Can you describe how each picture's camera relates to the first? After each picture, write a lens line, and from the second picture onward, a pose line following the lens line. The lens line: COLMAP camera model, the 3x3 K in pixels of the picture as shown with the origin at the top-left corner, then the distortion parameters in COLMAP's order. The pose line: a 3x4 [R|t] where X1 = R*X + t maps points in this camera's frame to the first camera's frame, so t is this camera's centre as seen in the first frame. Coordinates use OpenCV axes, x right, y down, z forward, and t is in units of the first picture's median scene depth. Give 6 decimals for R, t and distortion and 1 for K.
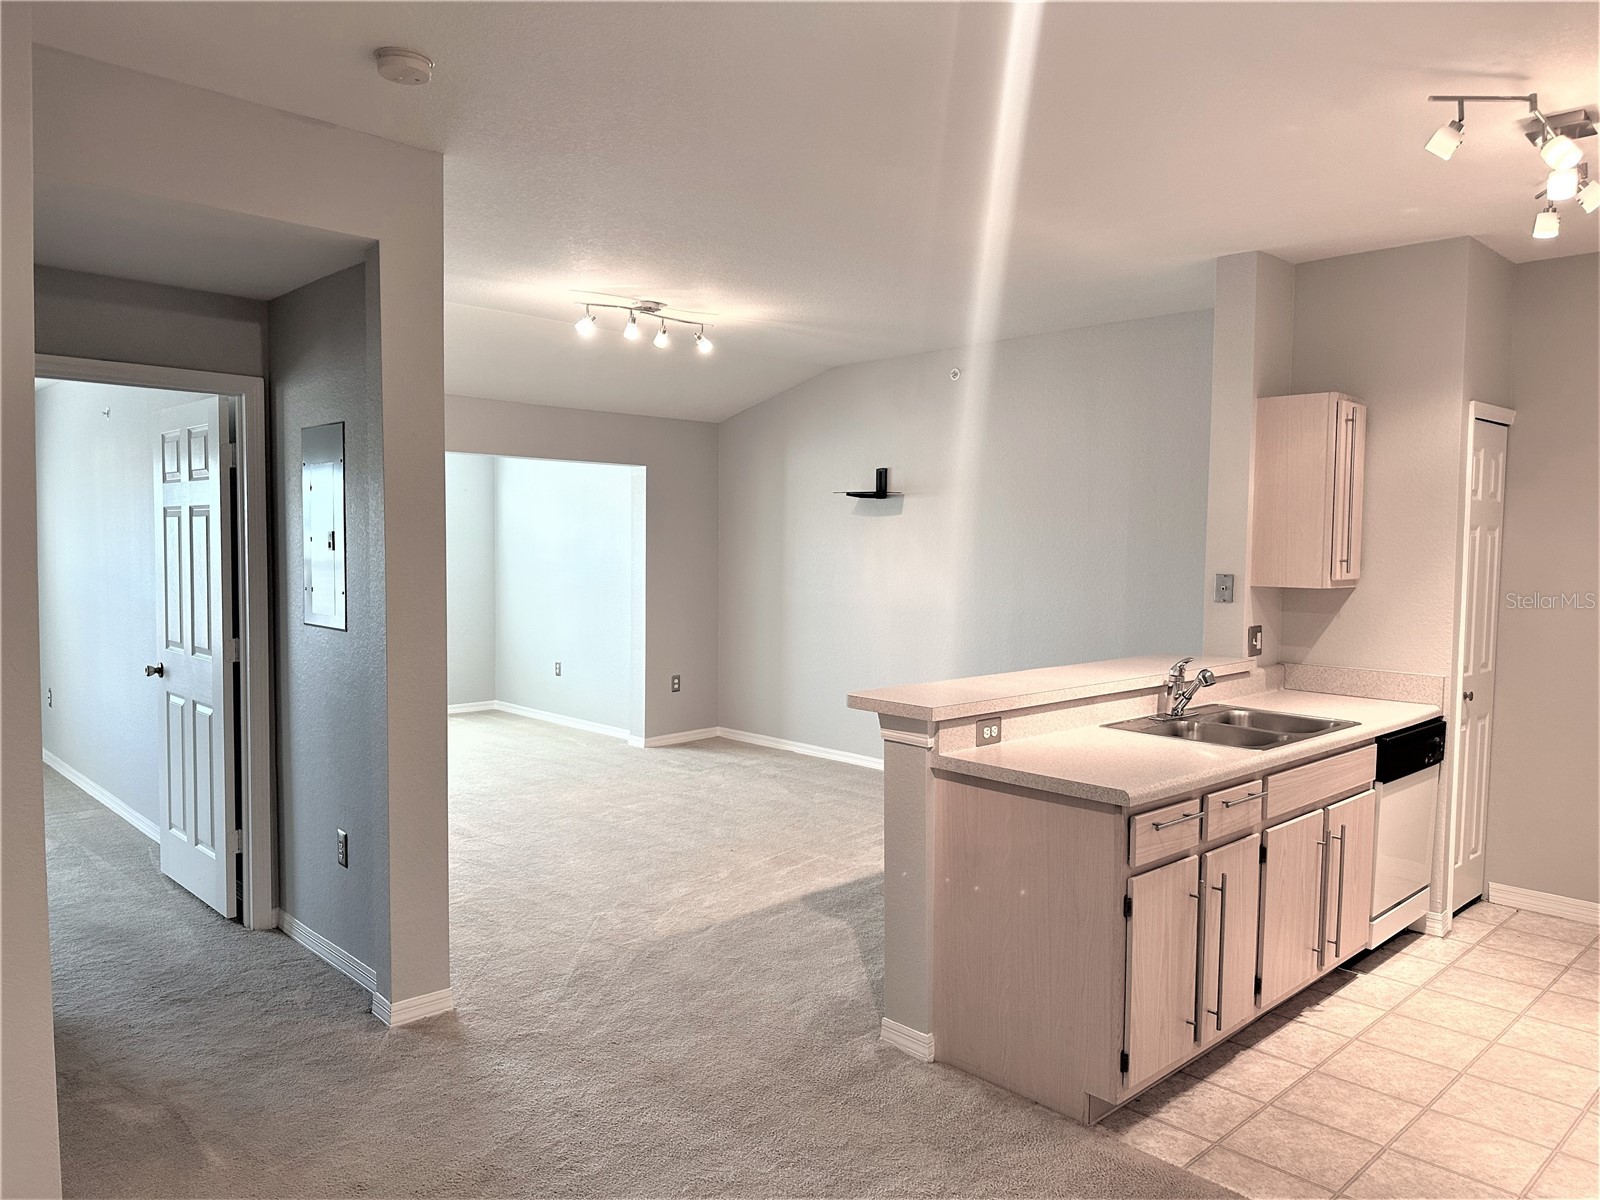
lens RADIAL K [[1126.5, 0, 807.0], [0, 1126.5, 596.5], [0, 0, 1]] dist [0.076860, -0.104169]
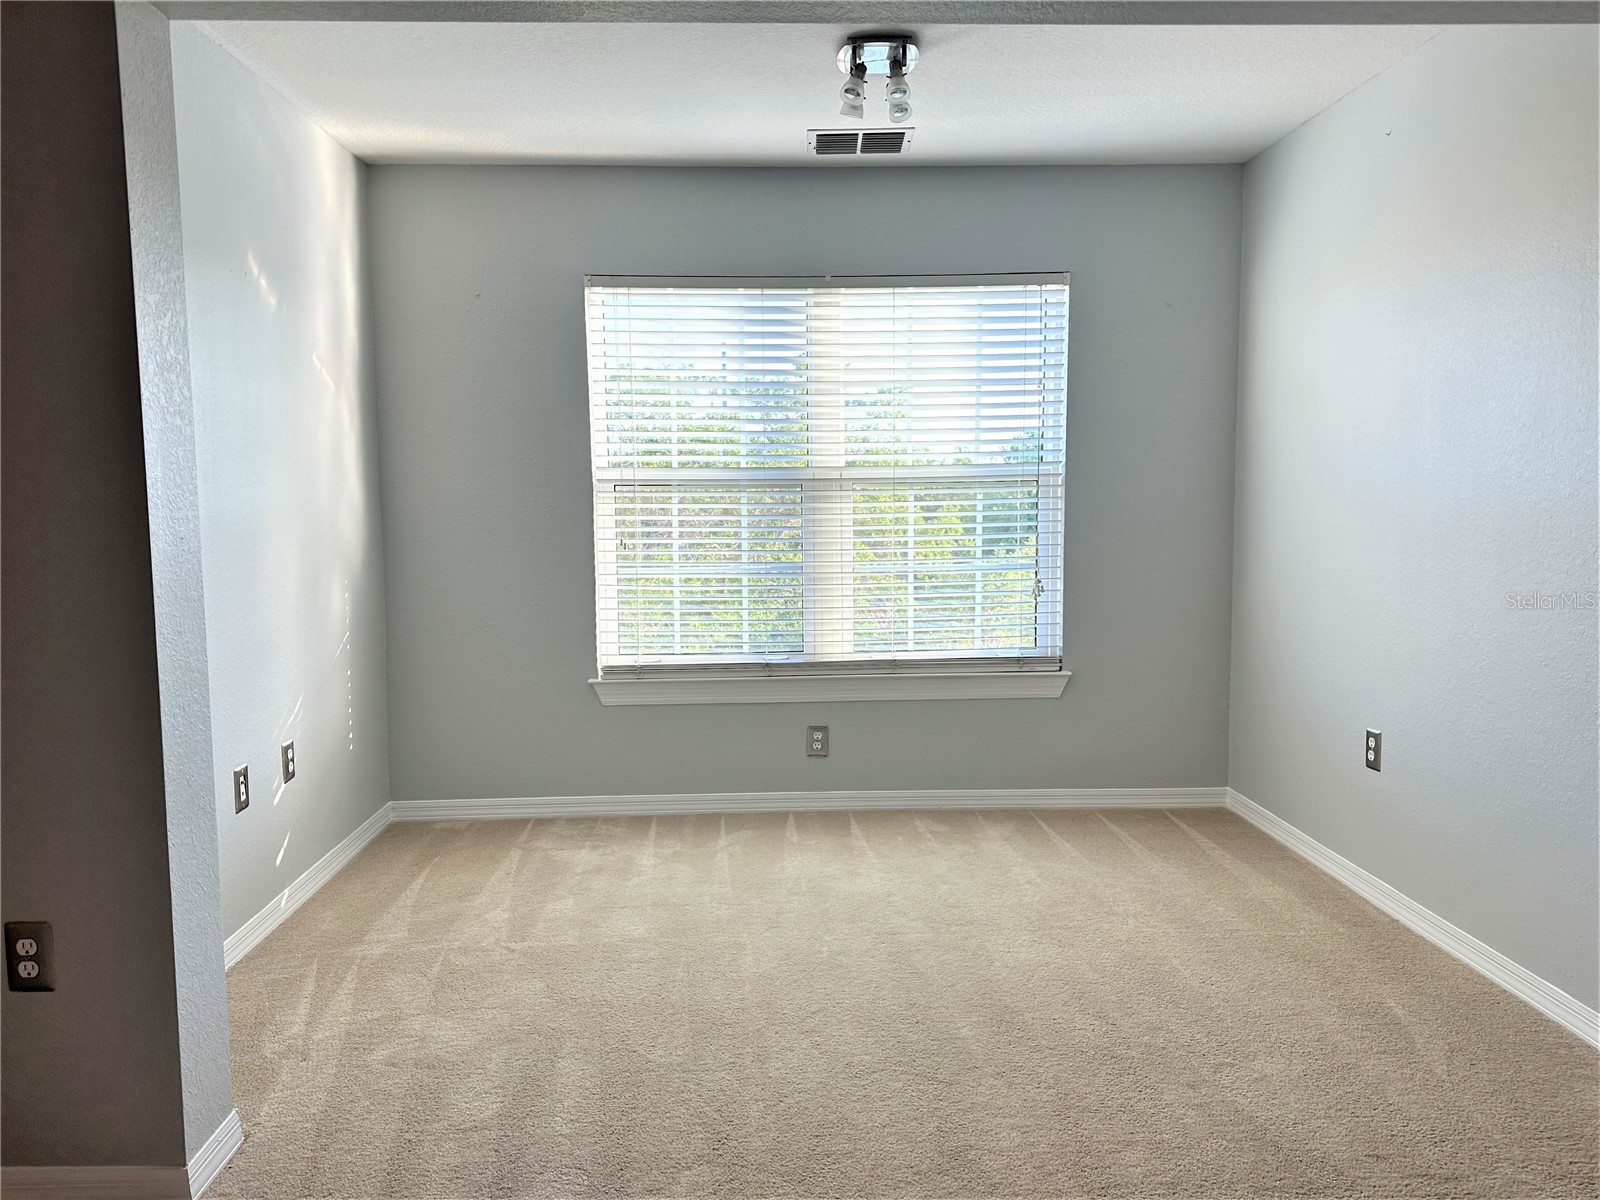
lens RADIAL K [[1115.5, 0, 809.3], [0, 1115.5, 607.1], [0, 0, 1]] dist [0.117896, -0.178699]
pose [[0.750449, 0.039871, -0.659725, -0.226997], [-0.011478, 0.998814, 0.047307, 0.006717], [0.660829, -0.027929, 0.750017, 1.175540]]
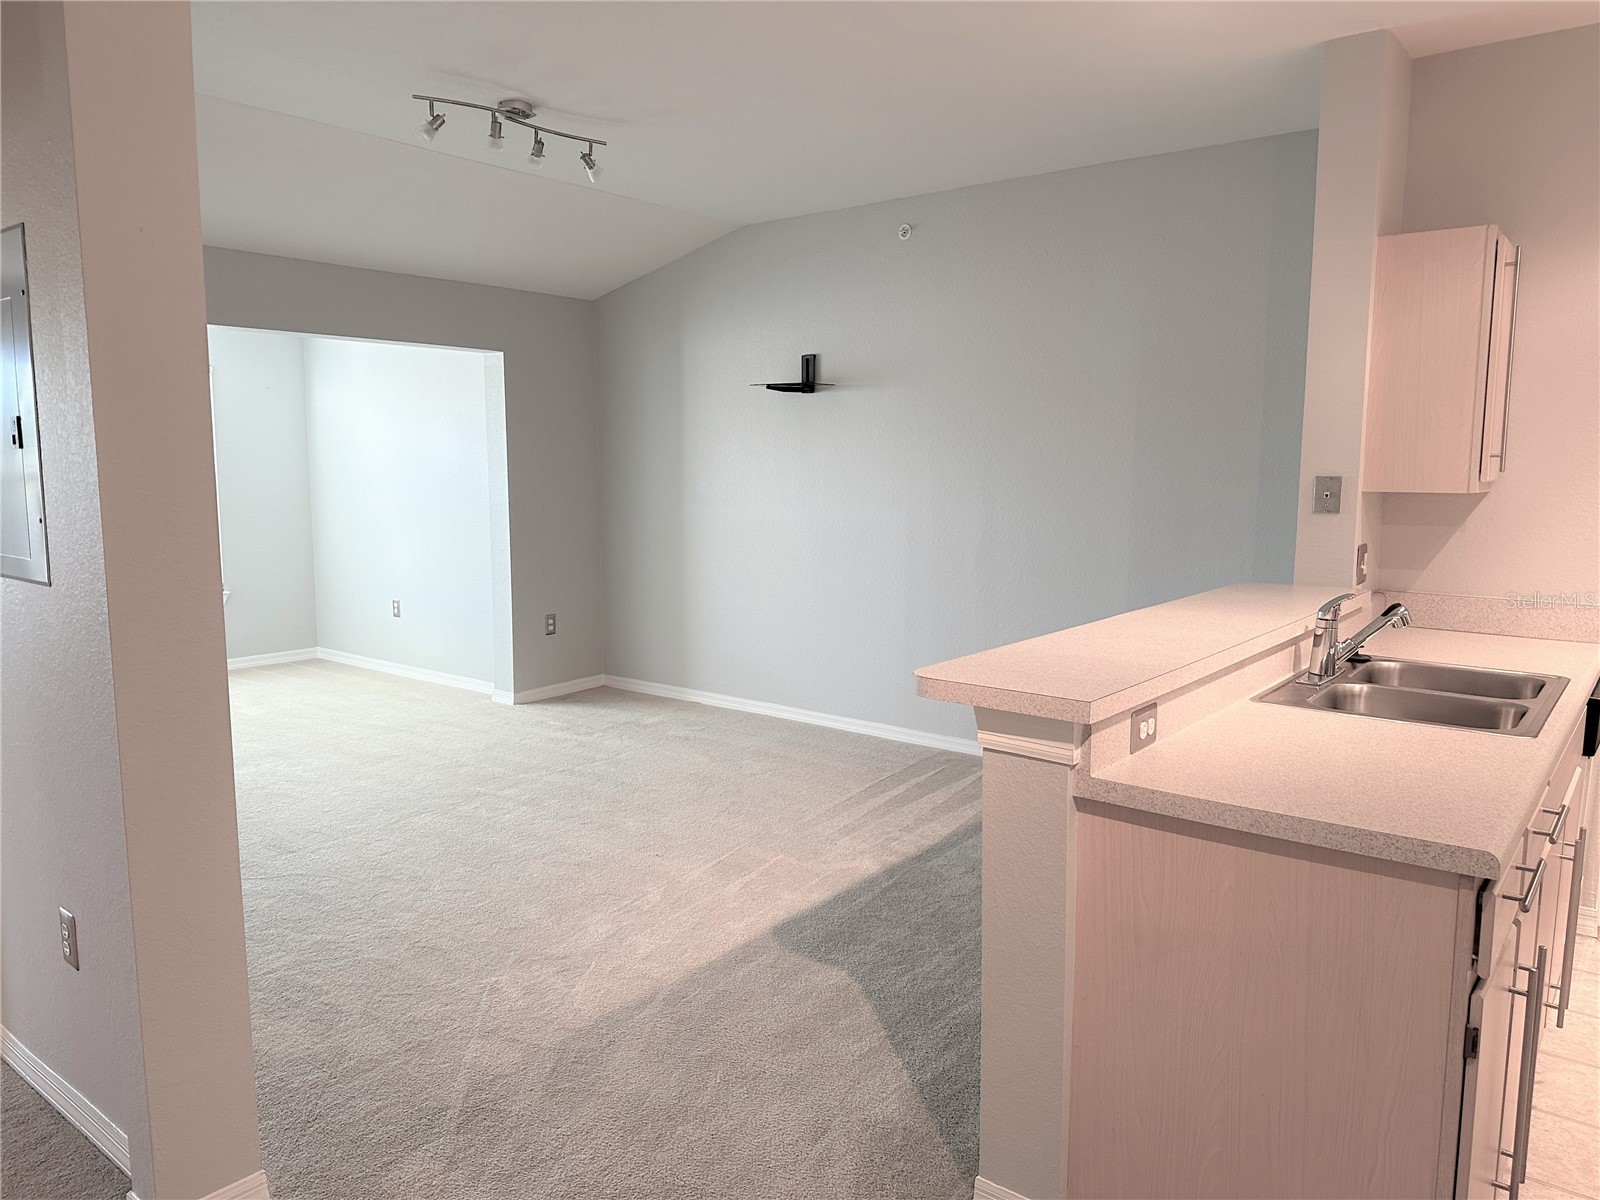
lens RADIAL K [[1126.0, 0, 796.7], [0, 1126.0, 591.2], [0, 0, 1]] dist [0.119468, -0.243587]
pose [[0.991205, -0.024205, 0.130101, -0.079933], [0.015159, 0.997426, 0.070082, -0.002067], [-0.131463, -0.067493, 0.989021, 0.297920]]
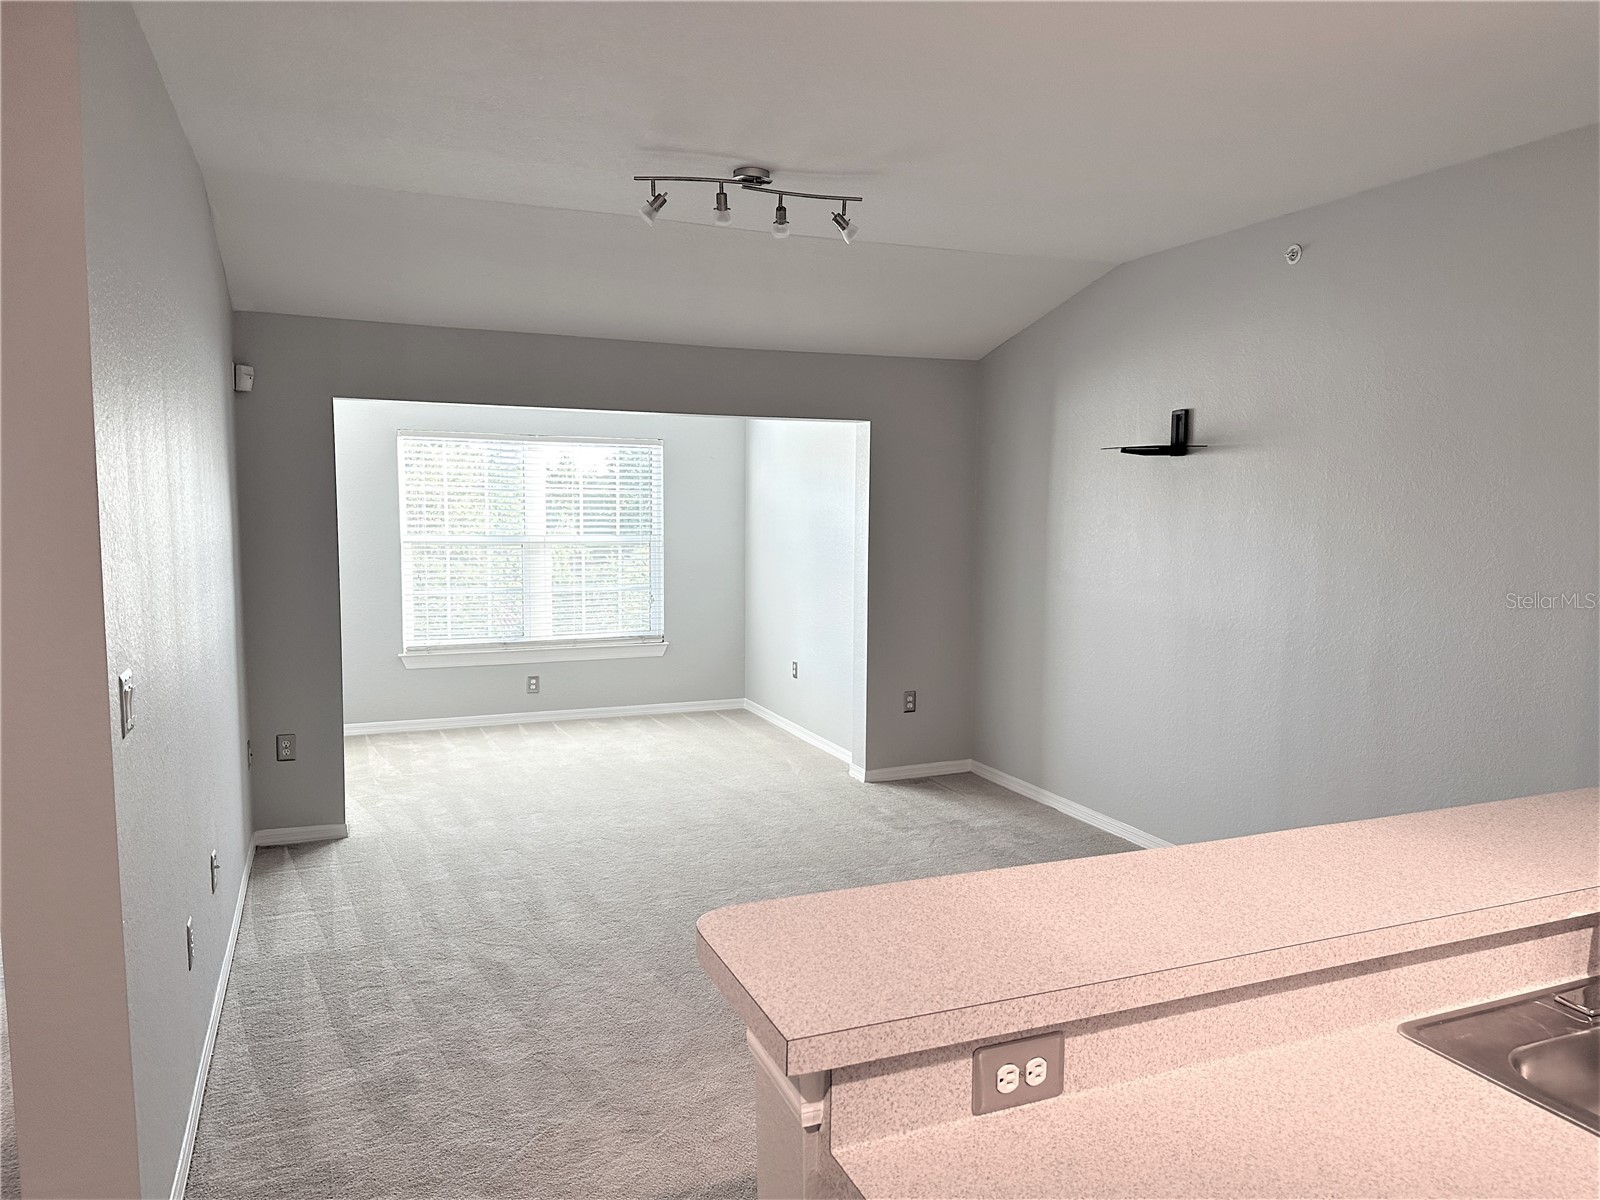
lens RADIAL K [[1115.5, 0, 809.3], [0, 1115.5, 607.1], [0, 0, 1]] dist [0.117896, -0.178699]
pose [[0.931816, 0.029299, -0.361746, 0.167154], [-0.013497, 0.998844, 0.046133, -0.039236], [0.362679, -0.038105, 0.931135, 0.456337]]
